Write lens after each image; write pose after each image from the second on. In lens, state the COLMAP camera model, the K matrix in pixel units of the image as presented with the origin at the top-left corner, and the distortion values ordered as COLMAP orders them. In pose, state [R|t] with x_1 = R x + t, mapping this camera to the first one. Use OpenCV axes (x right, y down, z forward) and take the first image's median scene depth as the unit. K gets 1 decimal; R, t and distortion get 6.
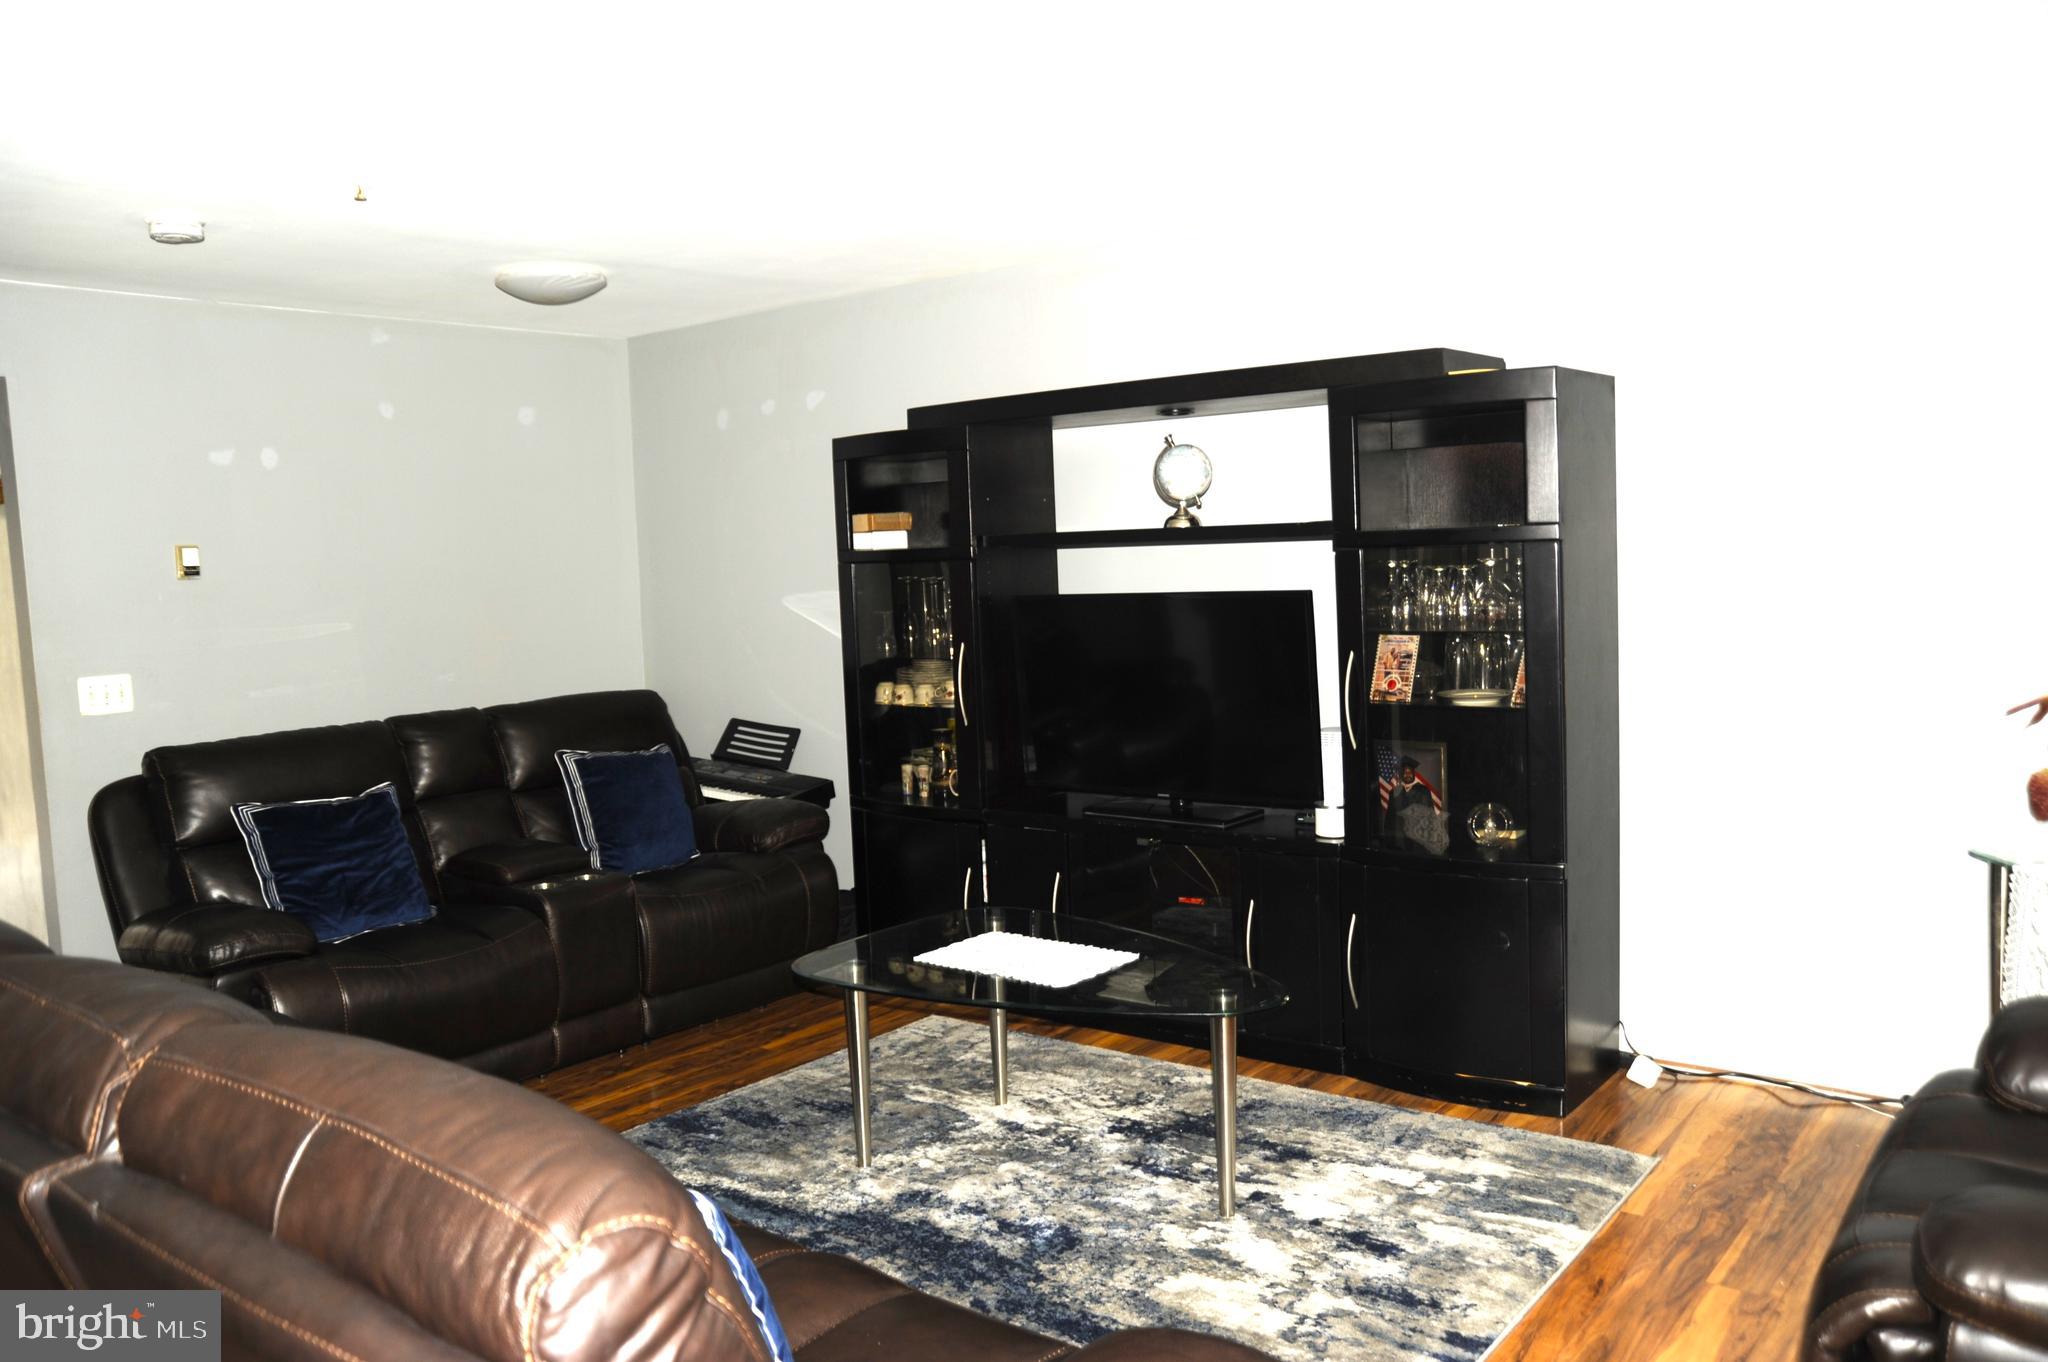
lens RADIAL K [[1569.2, 0, 1024.0], [0, 1569.2, 681.0], [0, 0, 1]] dist [0.039073, 0.005367]
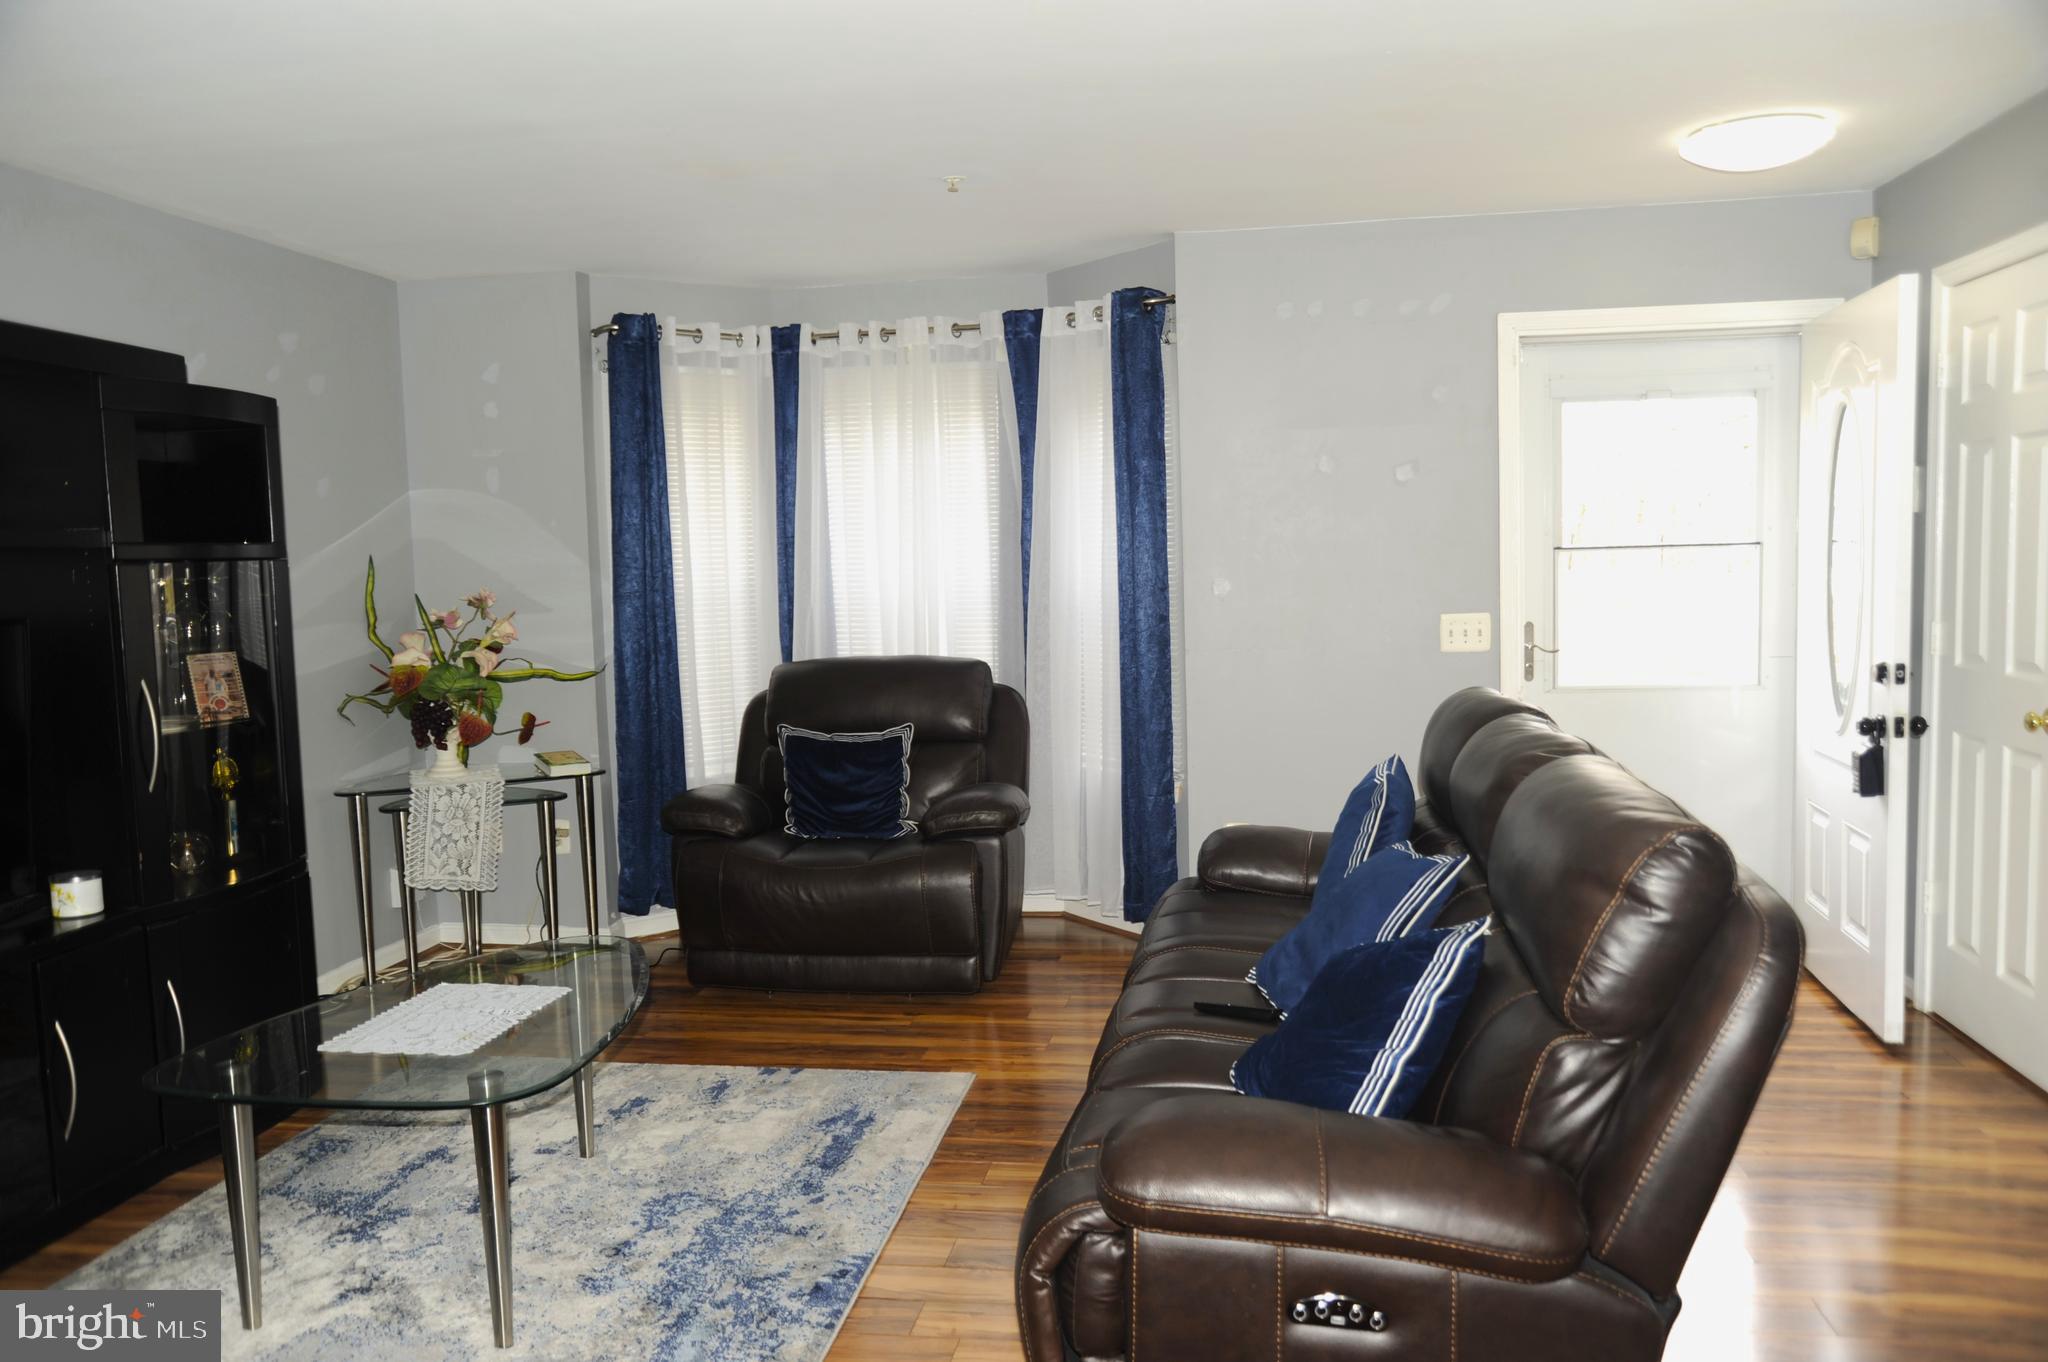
lens RADIAL K [[1569.2, 0, 1024.0], [0, 1569.2, 681.0], [0, 0, 1]] dist [0.039073, 0.005367]
pose [[-0.446867, -0.033778, 0.893963, -0.993207], [0.125921, 0.986963, 0.100236, -0.055830], [-0.885694, 0.157361, -0.436788, 1.194846]]
